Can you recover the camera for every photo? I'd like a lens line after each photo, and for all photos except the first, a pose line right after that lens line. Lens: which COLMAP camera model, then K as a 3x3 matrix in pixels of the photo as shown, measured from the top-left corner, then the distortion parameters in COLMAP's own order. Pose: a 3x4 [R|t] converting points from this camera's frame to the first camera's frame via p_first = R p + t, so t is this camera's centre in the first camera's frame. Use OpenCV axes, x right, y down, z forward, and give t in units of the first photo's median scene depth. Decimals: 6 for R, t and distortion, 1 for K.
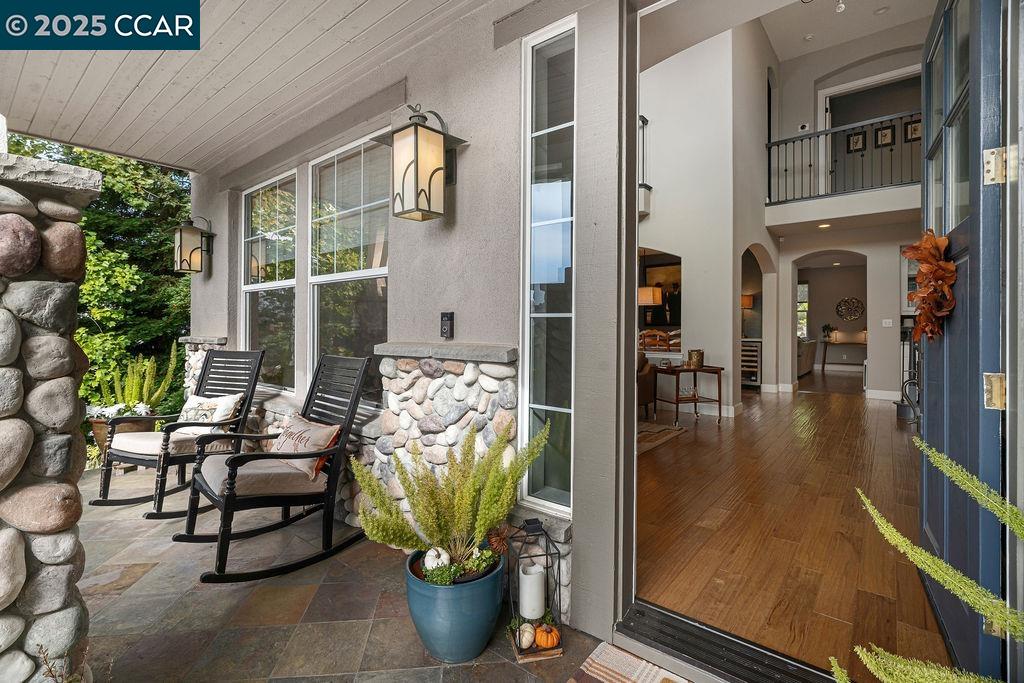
lens RADIAL K [[463.9, 0, 511.0], [0, 463.9, 322.6], [0, 0, 1]] dist [-0.001743, -0.000267]
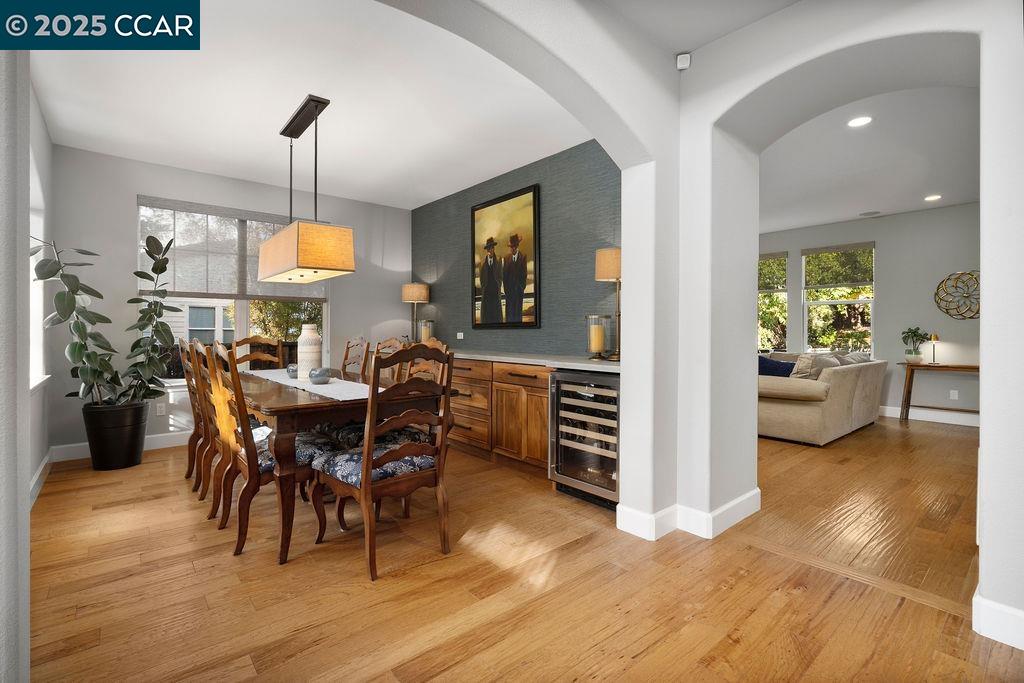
lens RADIAL K [[458.7, 0, 506.4], [0, 458.7, 330.4], [0, 0, 1]] dist [-0.000770, -0.000021]
pose [[0.982171, 0.002864, -0.187966, 0.523111], [-0.001629, 0.999976, 0.006722, 0.006697], [0.187981, -0.006296, 0.982152, 0.660423]]
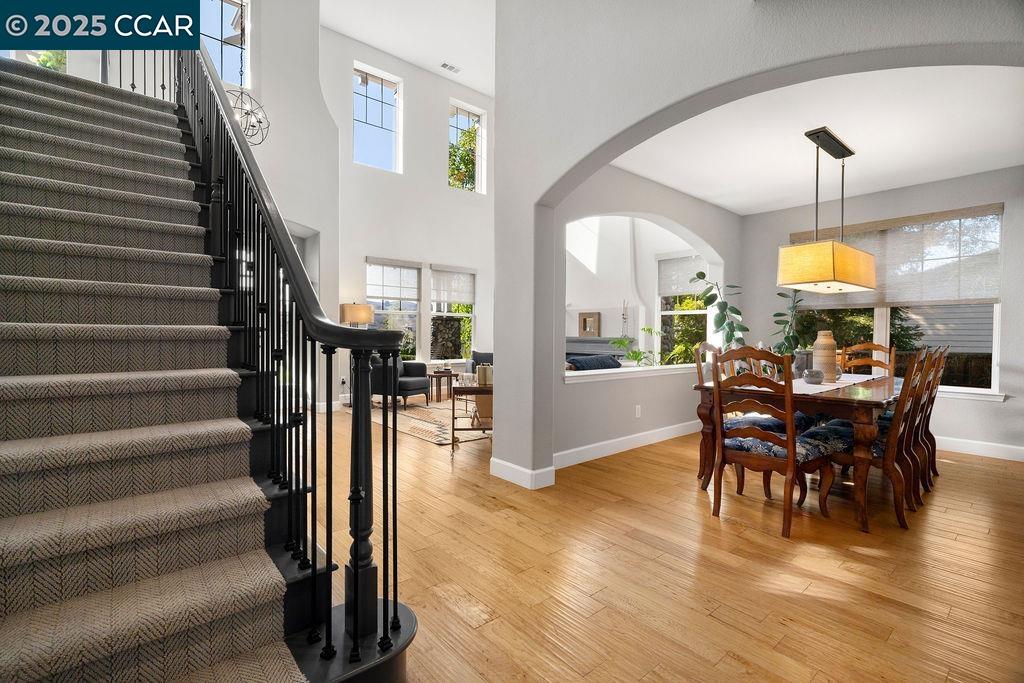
lens RADIAL K [[478.4, 0, 513.6], [0, 478.4, 334.9], [0, 0, 1]] dist [-0.000349, 0.000129]
pose [[-0.174884, -0.003054, -0.984584, 0.763525], [-0.001160, 0.999995, -0.002896, 0.009511], [0.984588, 0.000636, -0.174887, 0.792424]]
